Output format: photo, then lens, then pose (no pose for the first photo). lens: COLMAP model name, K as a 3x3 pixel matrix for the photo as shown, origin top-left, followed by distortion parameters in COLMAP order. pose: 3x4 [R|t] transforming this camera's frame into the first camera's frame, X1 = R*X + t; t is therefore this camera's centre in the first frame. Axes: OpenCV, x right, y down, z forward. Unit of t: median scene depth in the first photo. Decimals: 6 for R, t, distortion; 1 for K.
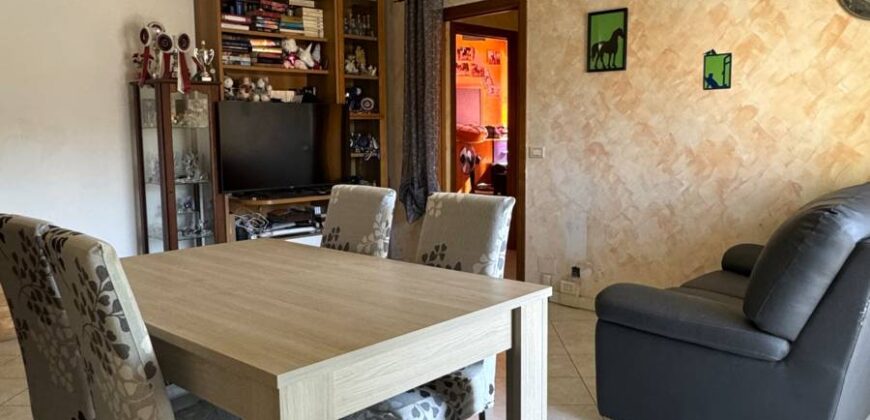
lens RADIAL K [[670.8, 0, 437.1], [0, 670.8, 207.9], [0, 0, 1]] dist [-0.003250, -0.004002]
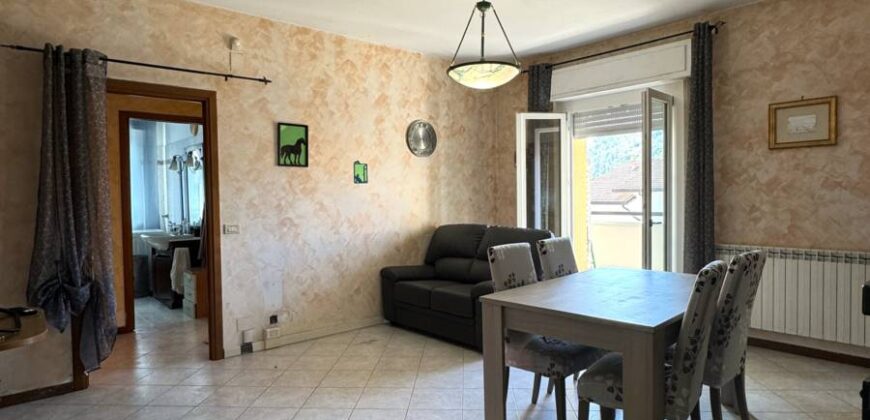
lens RADIAL K [[503.9, 0, 437.7], [0, 503.9, 211.5], [0, 0, 1]] dist [0.000356, 0.000477]
pose [[0.044276, -0.027320, 0.998646, -0.808691], [0.129347, 0.991369, 0.021386, -0.097466], [-0.990610, 0.128225, 0.047428, 0.685202]]
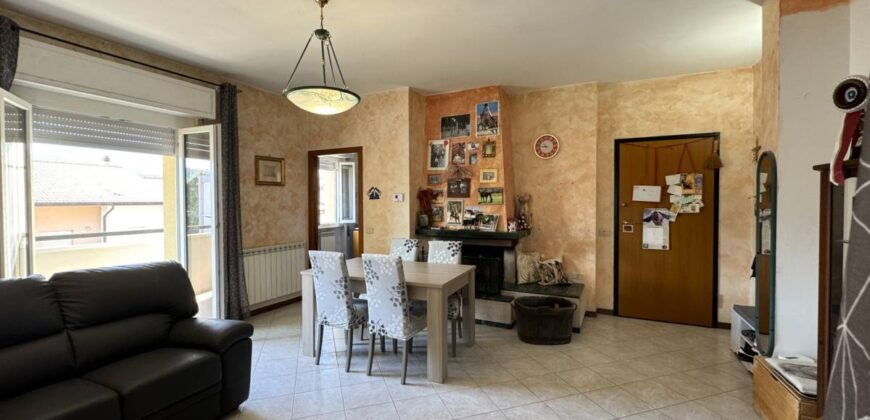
lens RADIAL K [[359.5, 0, 434.7], [0, 359.5, 209.8], [0, 0, 1]] dist [-0.002817, -0.000110]
pose [[-0.943287, 0.020613, -0.331339, 0.058186], [-0.026391, 0.990256, 0.136735, -0.199223], [0.330929, 0.137724, -0.933551, 1.269844]]
